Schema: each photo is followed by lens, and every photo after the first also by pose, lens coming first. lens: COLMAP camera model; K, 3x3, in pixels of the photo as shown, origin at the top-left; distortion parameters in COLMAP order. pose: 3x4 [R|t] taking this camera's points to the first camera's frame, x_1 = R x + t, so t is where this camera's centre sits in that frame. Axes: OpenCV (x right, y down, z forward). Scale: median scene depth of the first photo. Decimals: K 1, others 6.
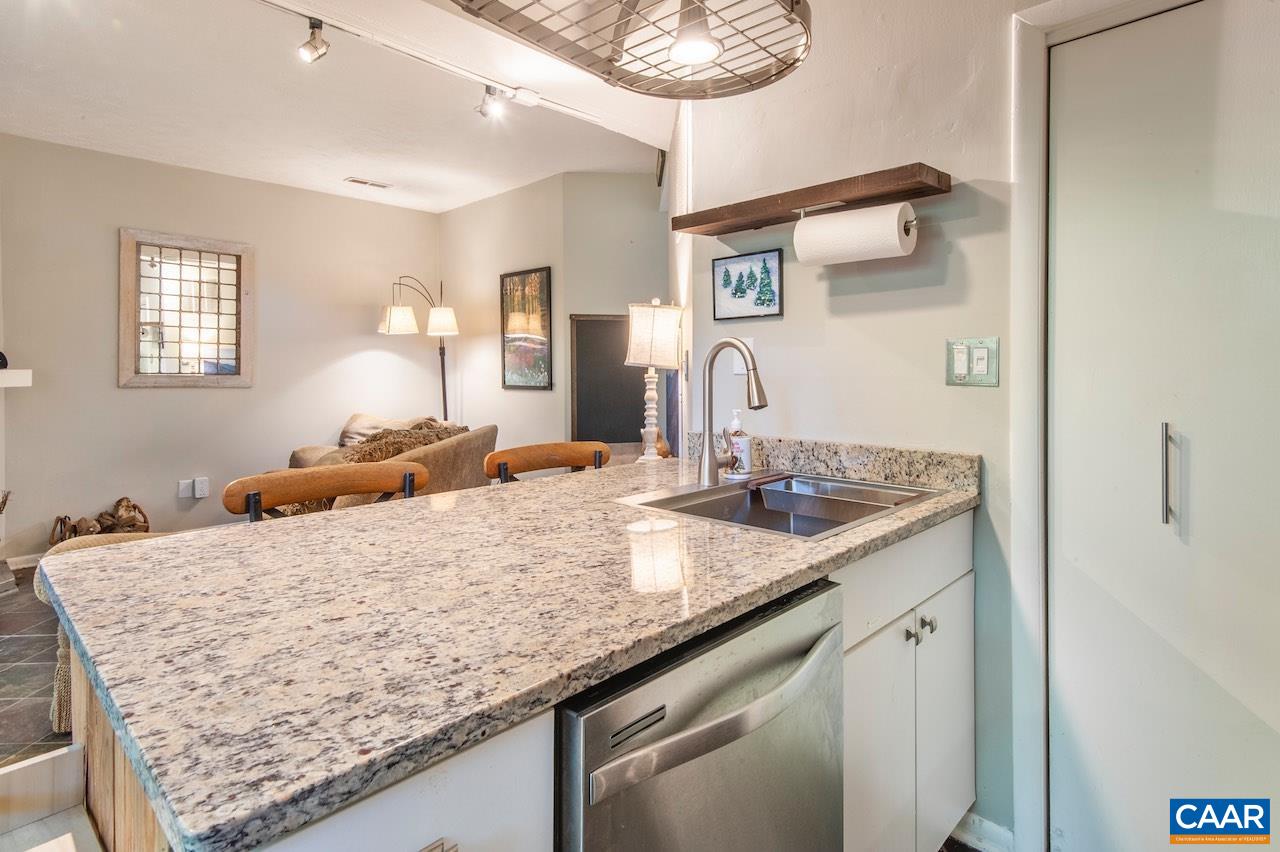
lens RADIAL K [[653.2, 0, 651.2], [0, 653.2, 374.2], [0, 0, 1]] dist [0.022876, -0.010558]
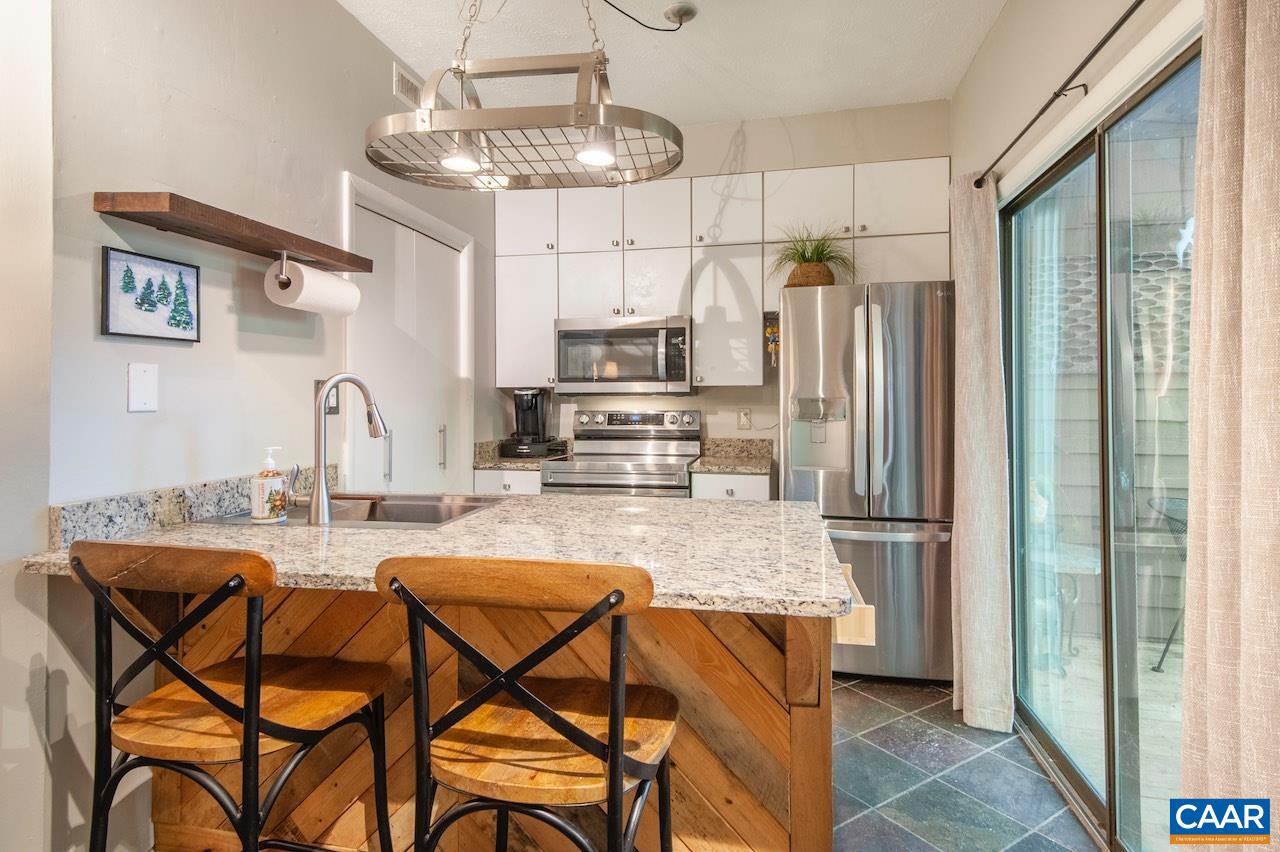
lens RADIAL K [[653.2, 0, 649.2], [0, 653.2, 394.1], [0, 0, 1]] dist [0.022876, -0.010558]
pose [[-0.518766, 0.012549, 0.854824, -0.368979], [0.014422, 0.999878, -0.005926, -0.002896], [-0.854795, 0.009254, -0.518884, 0.399602]]
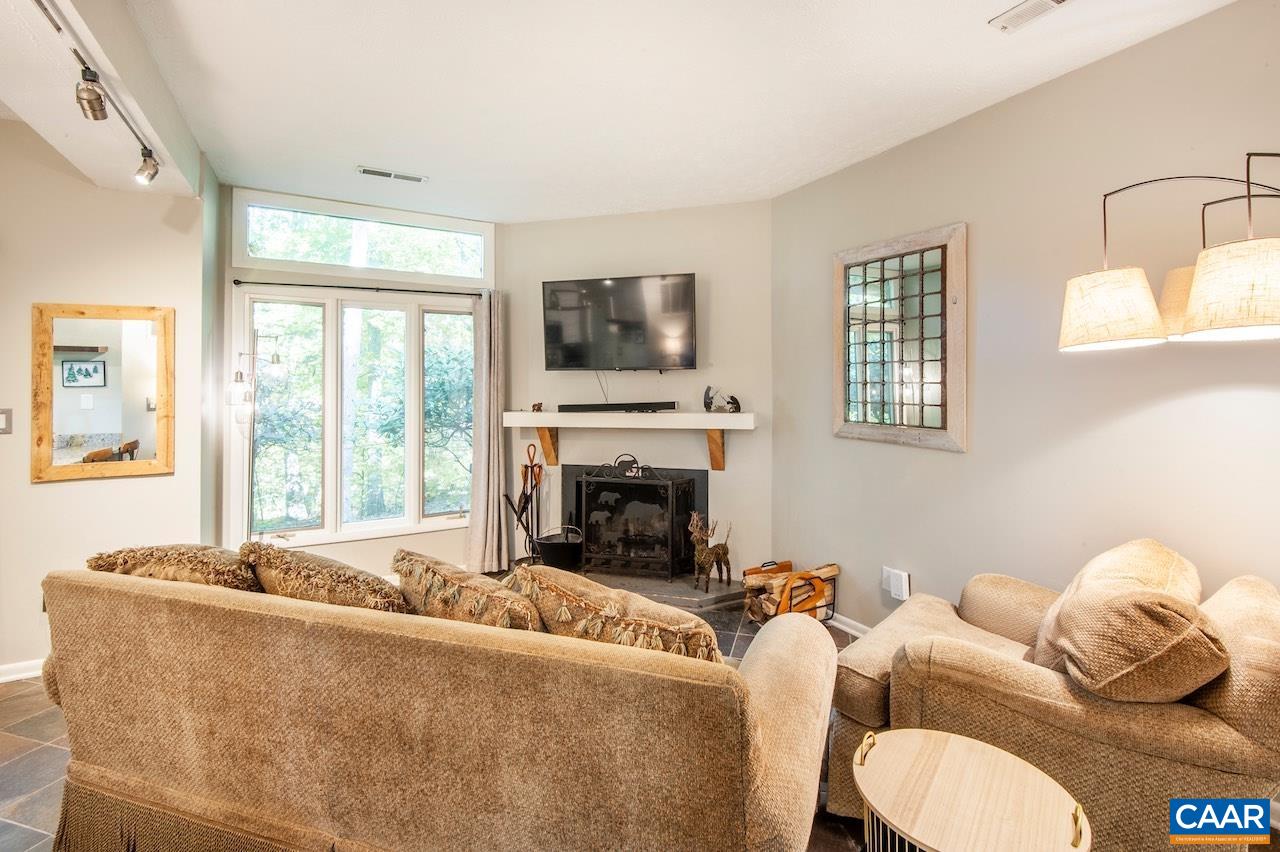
lens RADIAL K [[565.2, 0, 659.0], [0, 565.2, 387.2], [0, 0, 1]] dist [0.005273, -0.002853]
pose [[-0.291165, -0.001187, -0.956672, -0.015692], [-0.007791, 0.999969, 0.001130, -0.040630], [0.956641, 0.007782, -0.291166, 0.910405]]
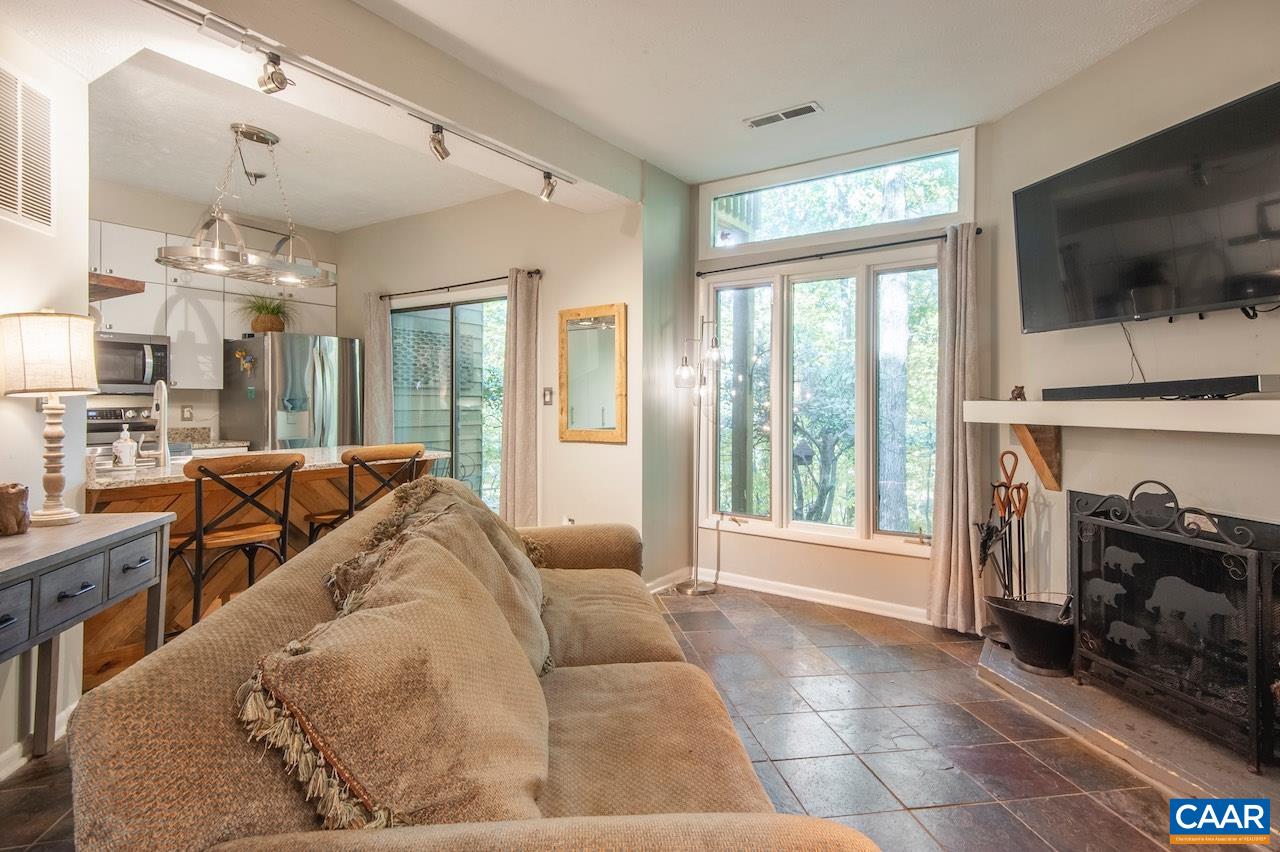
lens RADIAL K [[653.2, 0, 648.7], [0, 653.2, 401.0], [0, 0, 1]] dist [0.022876, -0.010558]
pose [[-0.986463, 0.000795, -0.163980, -0.325838], [-0.000893, 0.999947, 0.010220, -0.006959], [0.163980, 0.010228, -0.986411, 1.046278]]
